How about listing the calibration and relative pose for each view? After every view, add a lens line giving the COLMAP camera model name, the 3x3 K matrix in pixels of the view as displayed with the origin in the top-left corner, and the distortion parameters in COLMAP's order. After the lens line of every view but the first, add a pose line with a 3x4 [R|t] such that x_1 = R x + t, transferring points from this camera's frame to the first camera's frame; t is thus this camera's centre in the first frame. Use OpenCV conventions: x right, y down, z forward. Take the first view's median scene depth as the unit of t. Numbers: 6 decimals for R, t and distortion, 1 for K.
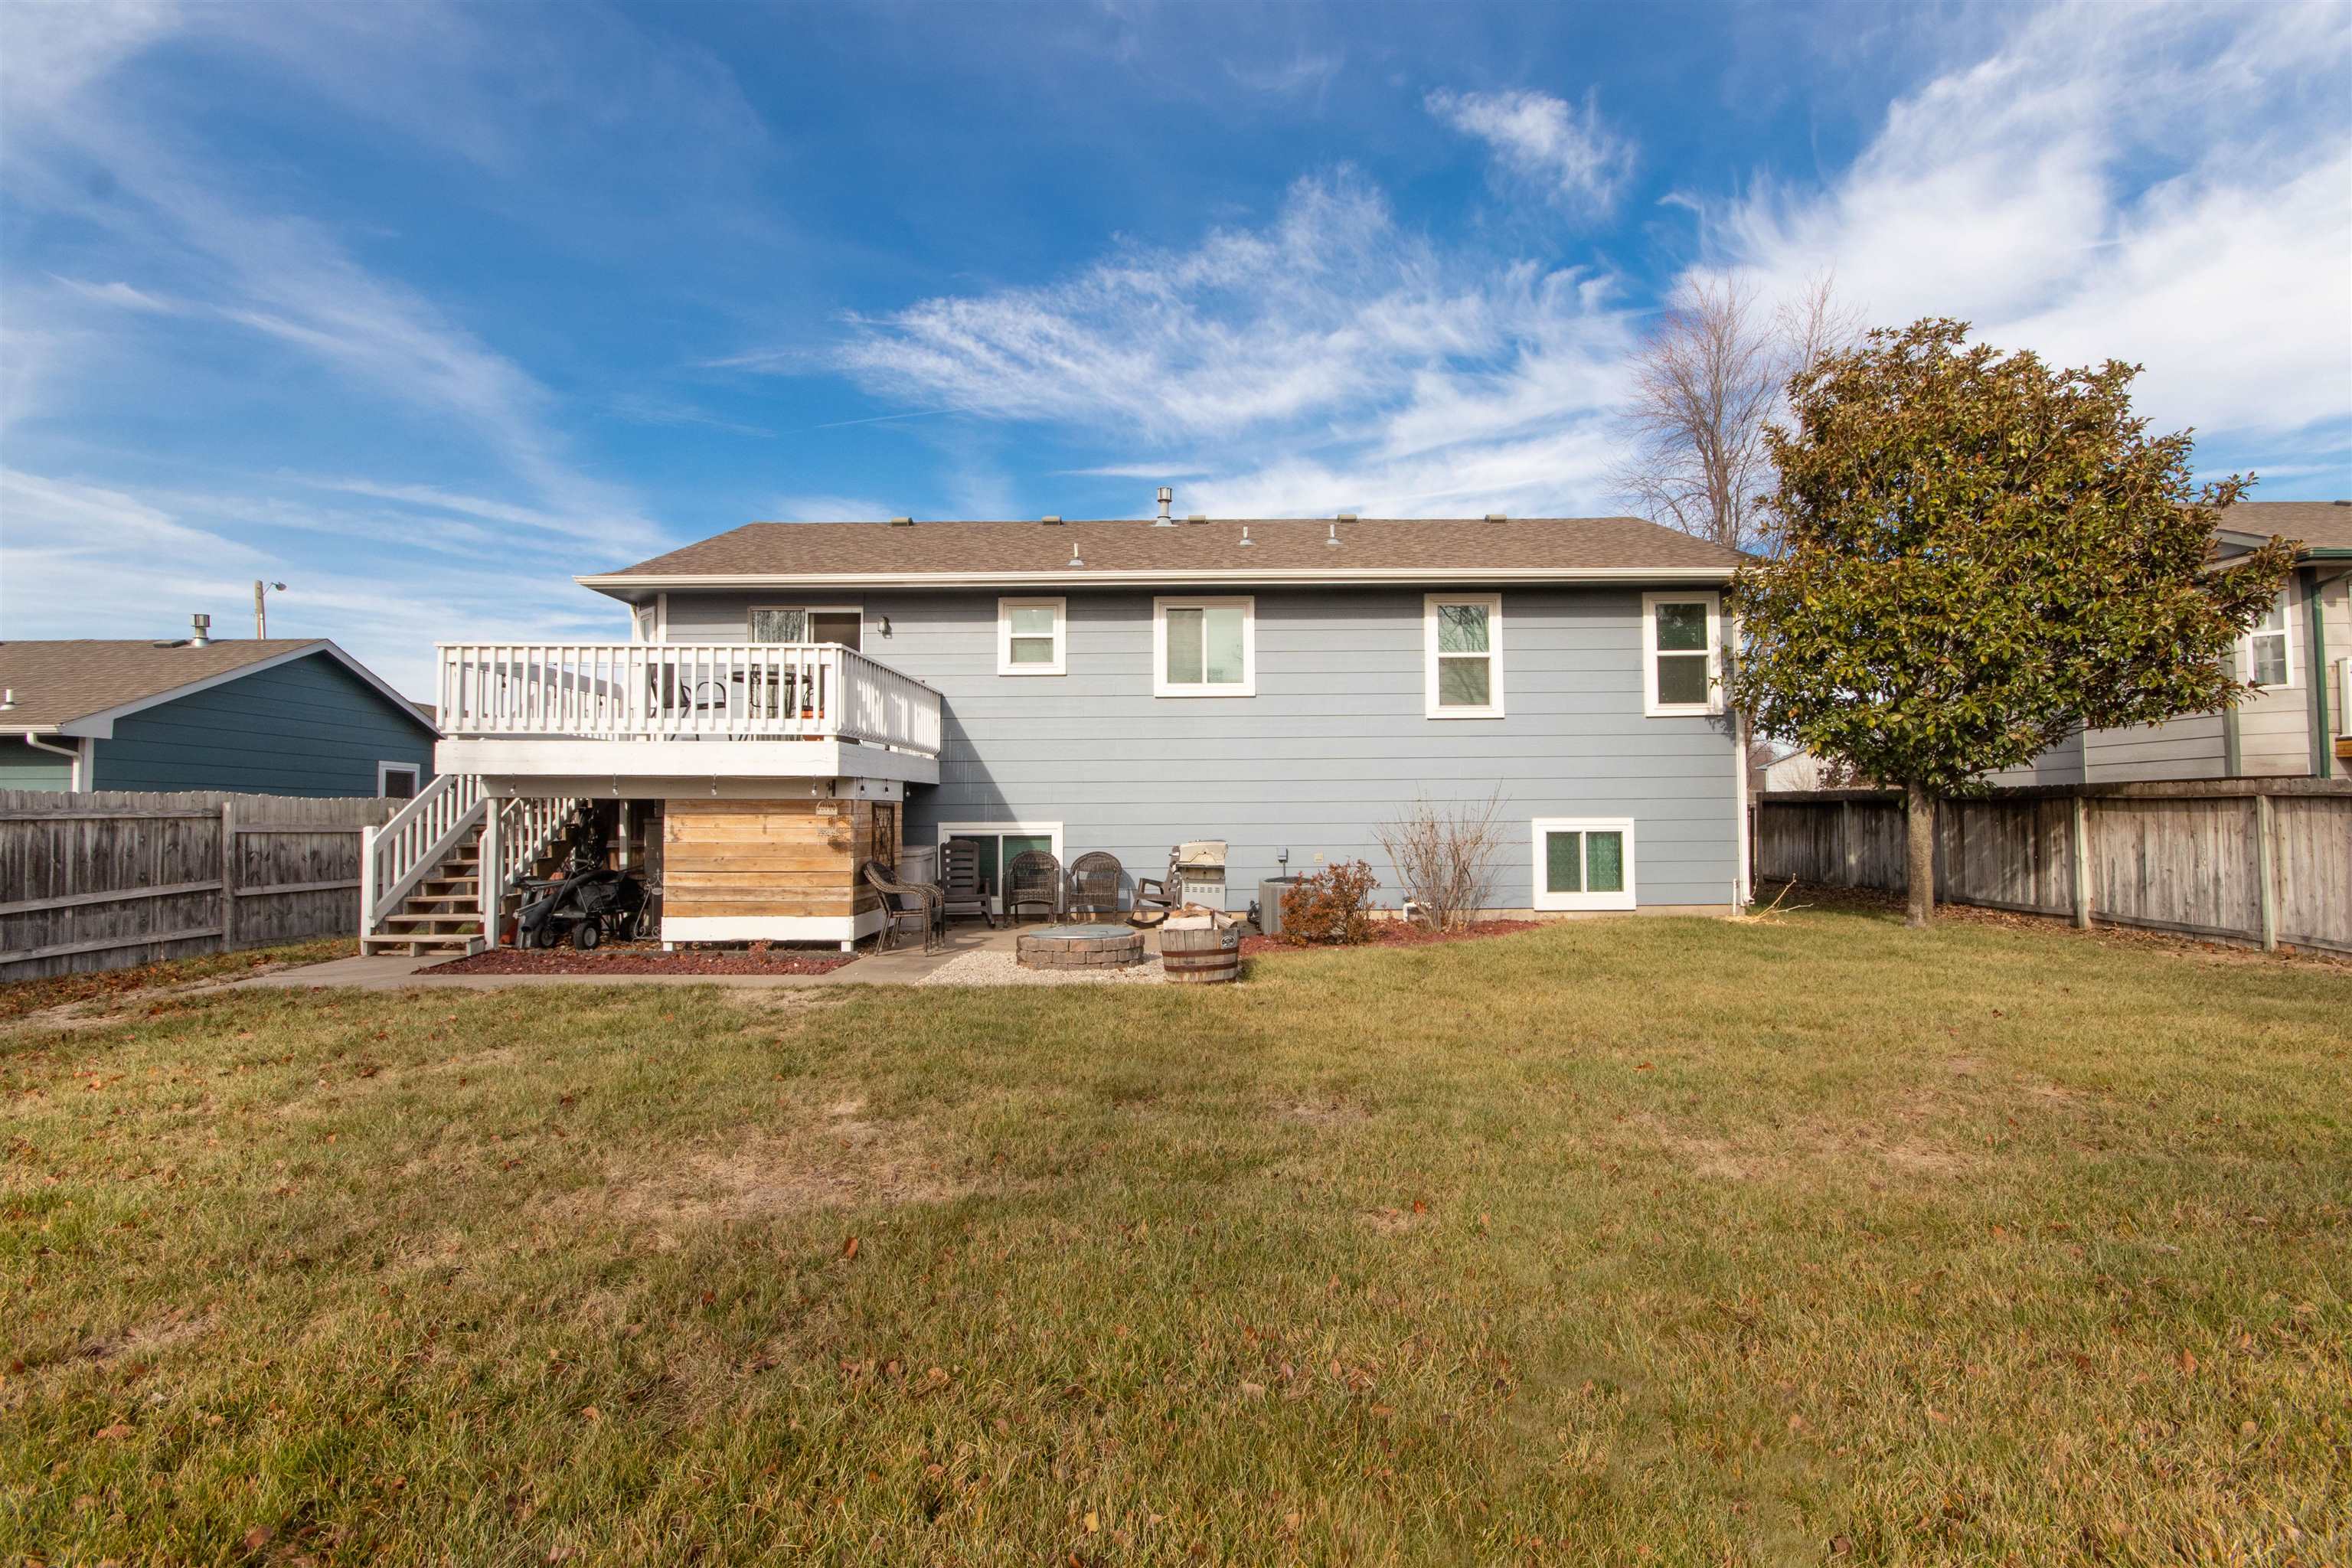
lens RADIAL K [[1101.8, 0, 1126.0], [0, 1101.8, 774.1], [0, 0, 1]] dist [0.009552, -0.001365]
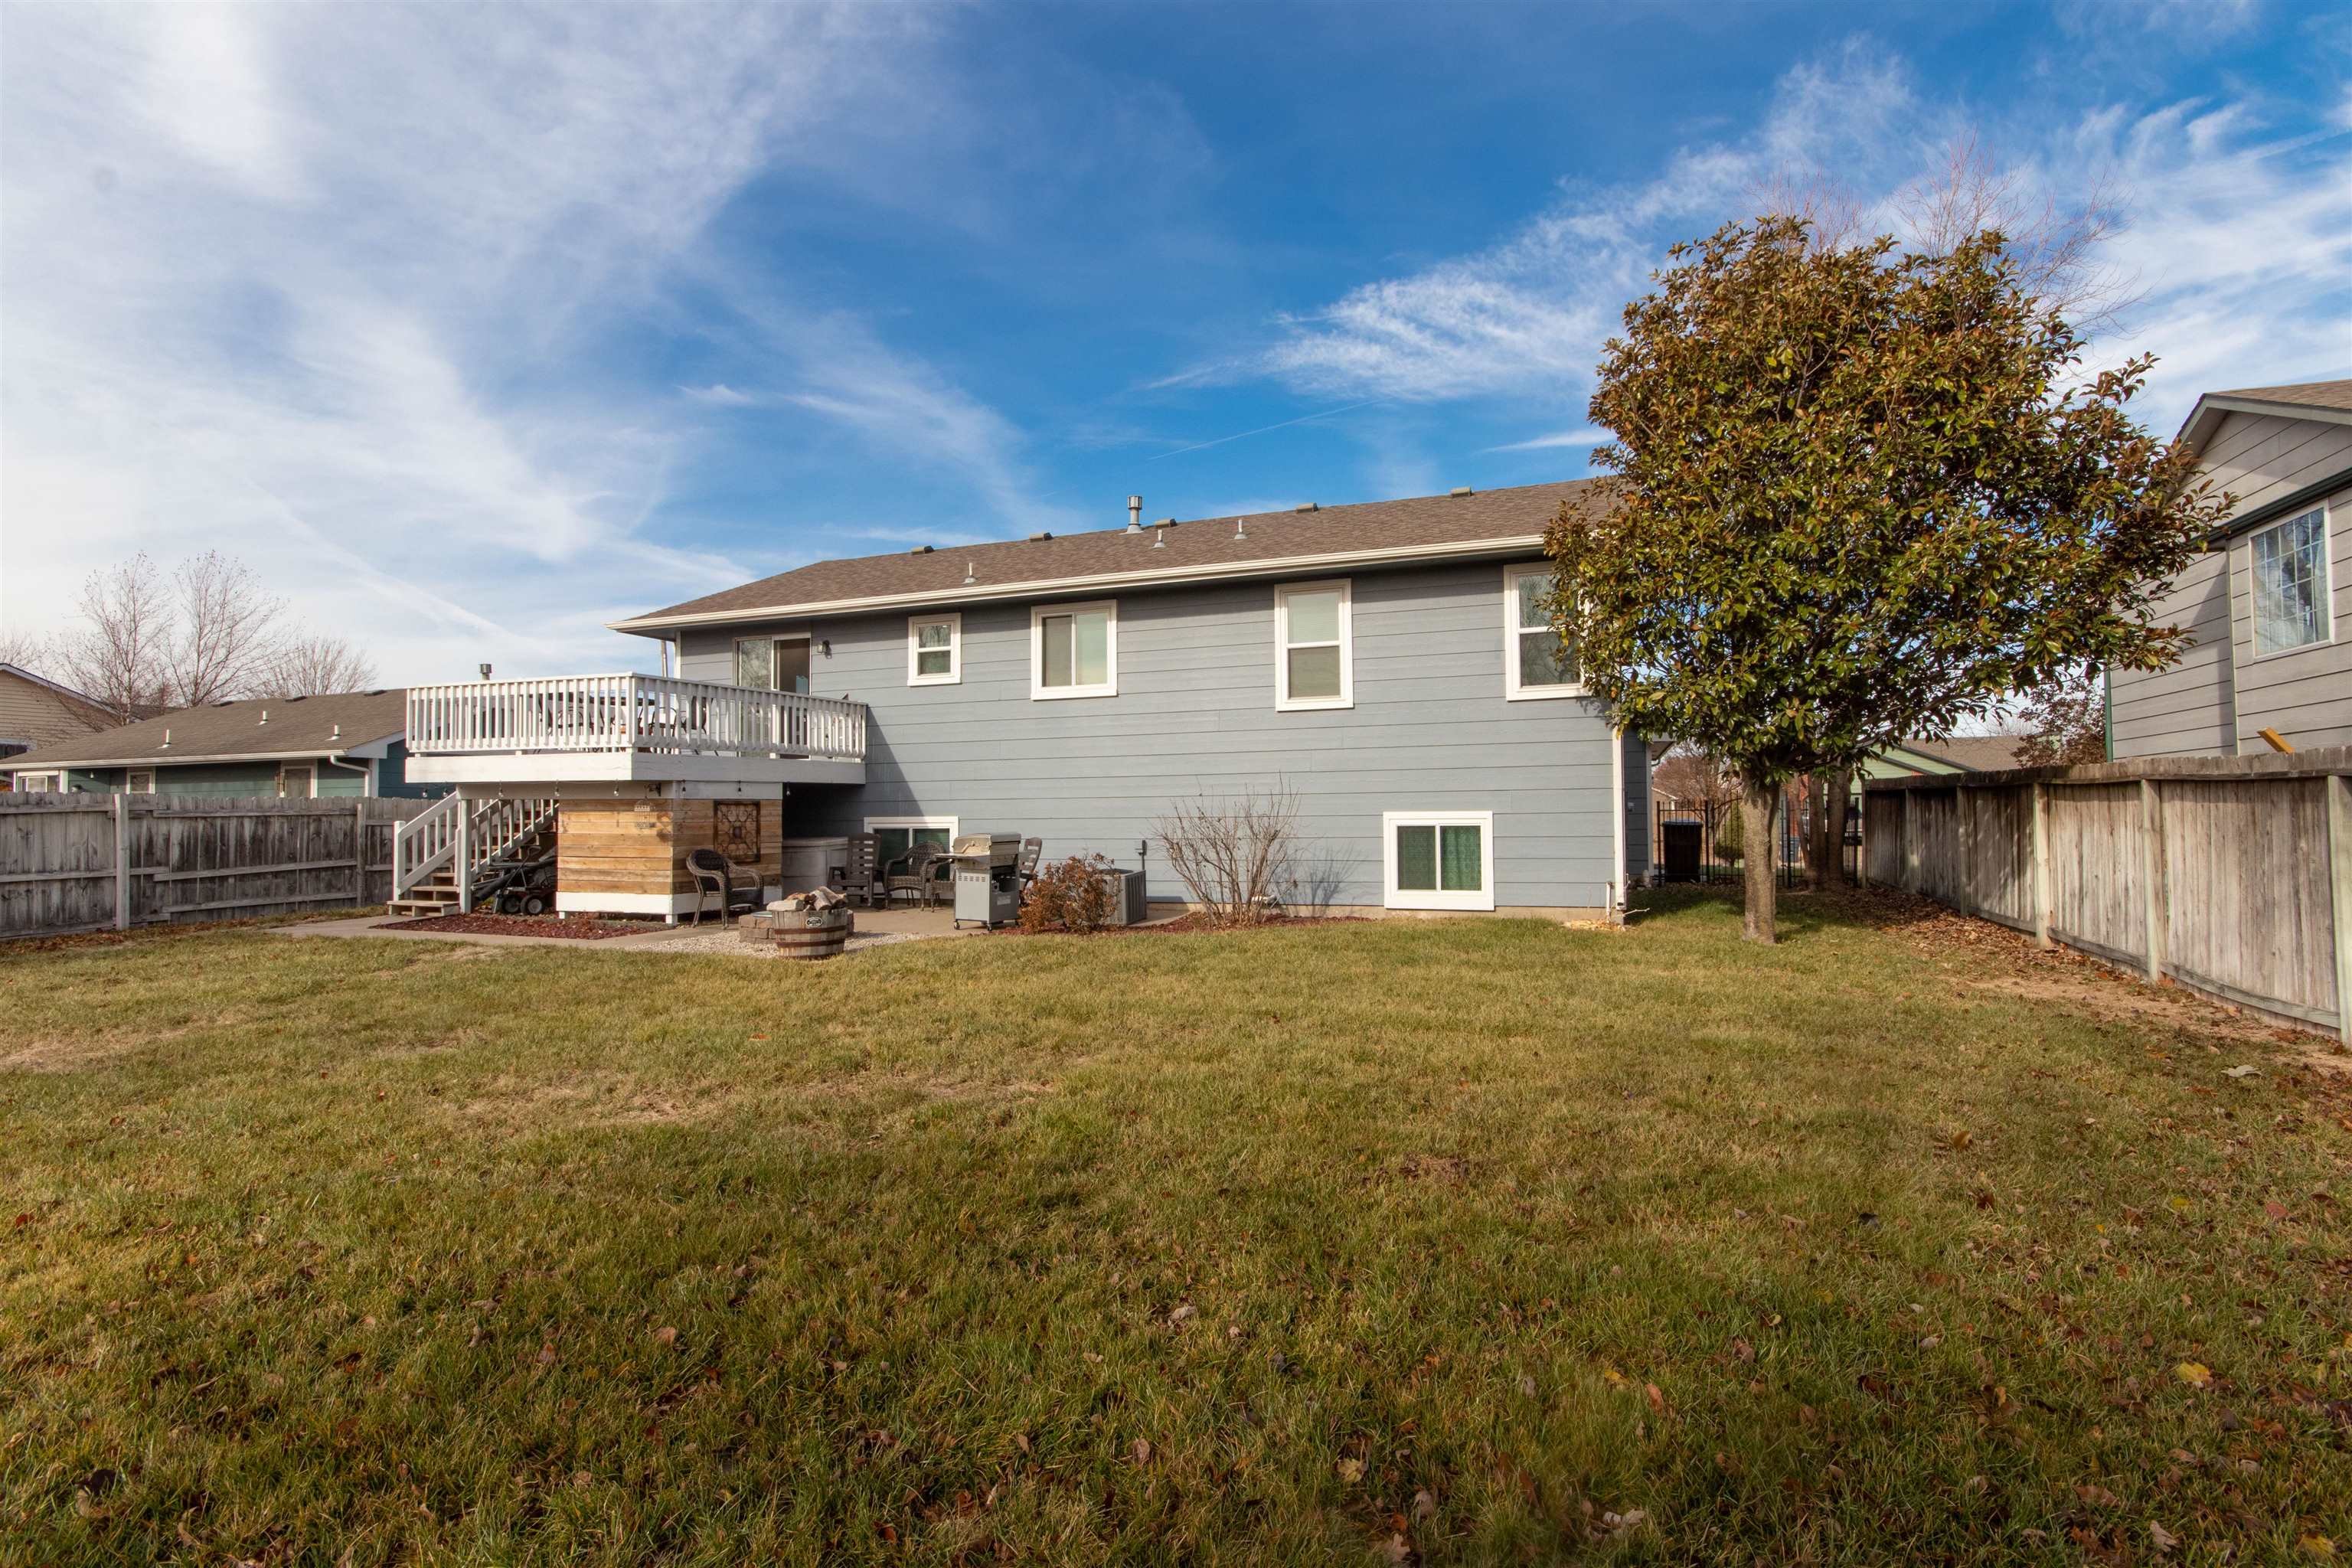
lens RADIAL K [[1101.8, 0, 1159.6], [0, 1101.8, 787.9], [0, 0, 1]] dist [0.009552, -0.001365]
pose [[0.934920, -0.010883, -0.354692, 0.525903], [0.017521, 0.999726, 0.015508, 0.000847], [0.354426, -0.020713, 0.934854, 0.038937]]
